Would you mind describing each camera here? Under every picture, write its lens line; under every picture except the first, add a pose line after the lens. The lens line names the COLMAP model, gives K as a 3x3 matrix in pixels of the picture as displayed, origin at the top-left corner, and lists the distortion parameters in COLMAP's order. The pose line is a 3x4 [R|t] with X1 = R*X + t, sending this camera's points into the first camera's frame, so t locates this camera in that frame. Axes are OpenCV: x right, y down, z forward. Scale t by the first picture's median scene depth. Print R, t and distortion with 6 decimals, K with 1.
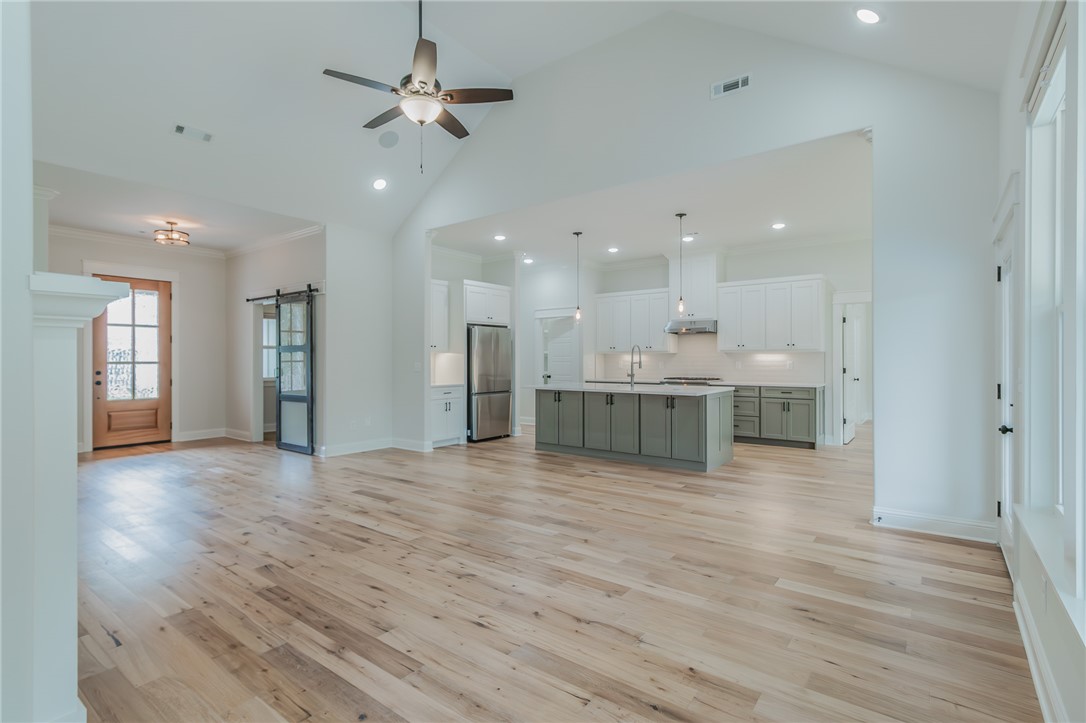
lens RADIAL K [[508.5, 0, 528.5], [0, 508.5, 358.3], [0, 0, 1]] dist [-0.005837, 0.001667]
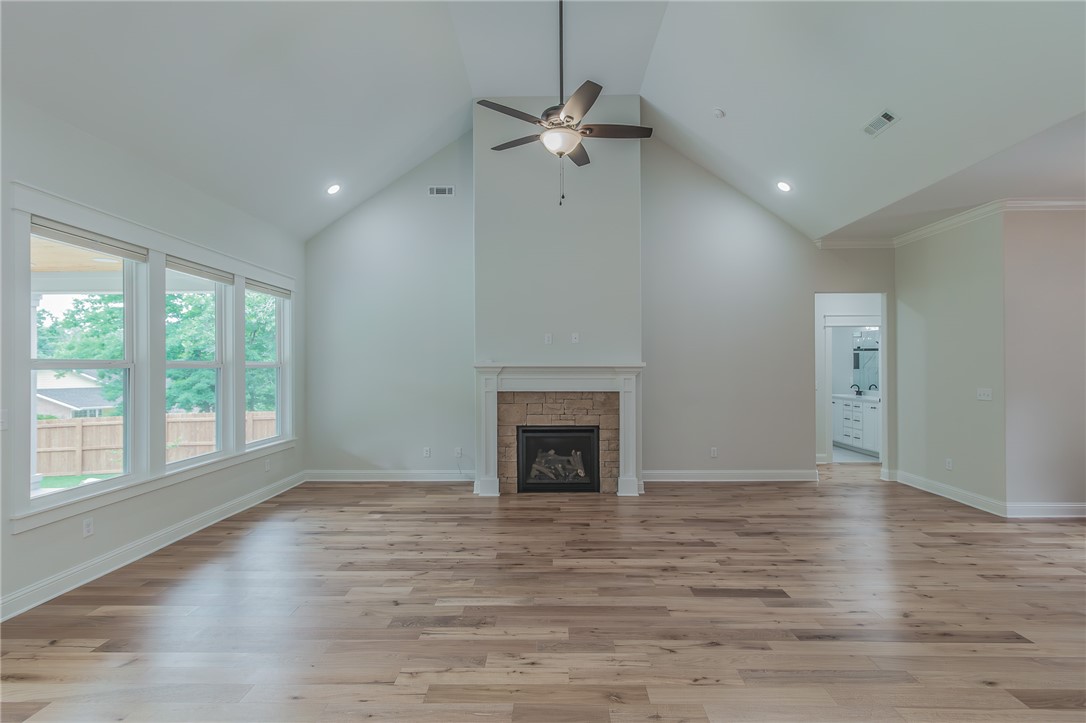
lens RADIAL K [[508.5, 0, 527.6], [0, 508.5, 367.0], [0, 0, 1]] dist [-0.005837, 0.001667]
pose [[-0.807298, 0.006377, -0.590110, 0.340892], [0.006923, 0.999975, 0.001335, -0.041405], [0.590104, -0.003007, -0.807322, 1.405628]]
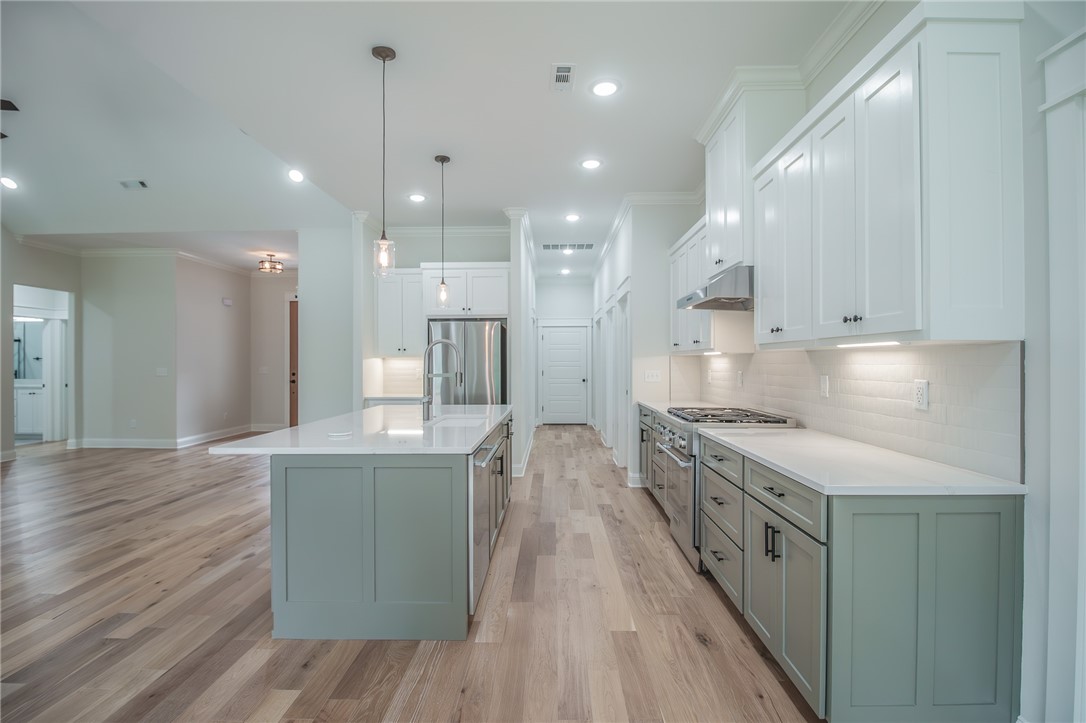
lens RADIAL K [[508.5, 0, 542.2], [0, 508.5, 361.5], [0, 0, 1]] dist [-0.005837, 0.001667]
pose [[0.587838, -0.001233, -0.808978, 0.992043], [0.001388, 0.999999, -0.000516, -0.006002], [0.808977, -0.000819, 0.587839, 1.130888]]
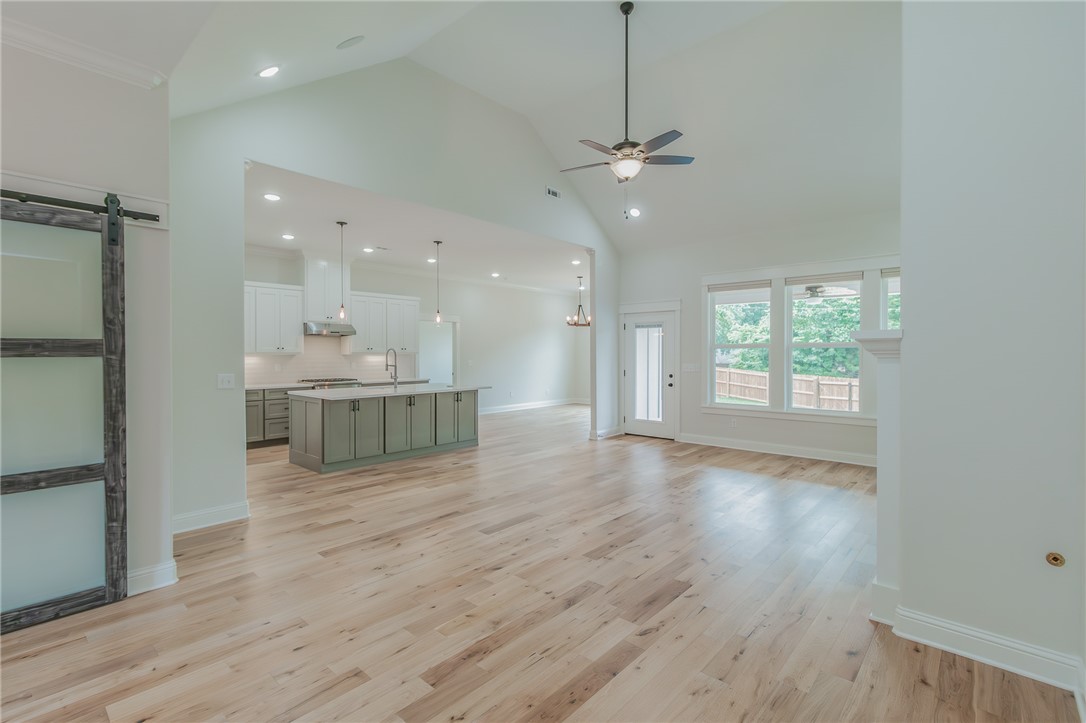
lens RADIAL K [[508.5, 0, 540.5], [0, 508.5, 354.6], [0, 0, 1]] dist [-0.005837, 0.001667]
pose [[0.075058, 0.000159, 0.997179, -1.185964], [0.001715, 0.999998, -0.000288, -0.019361], [-0.997178, 0.001732, 0.075058, 0.892556]]
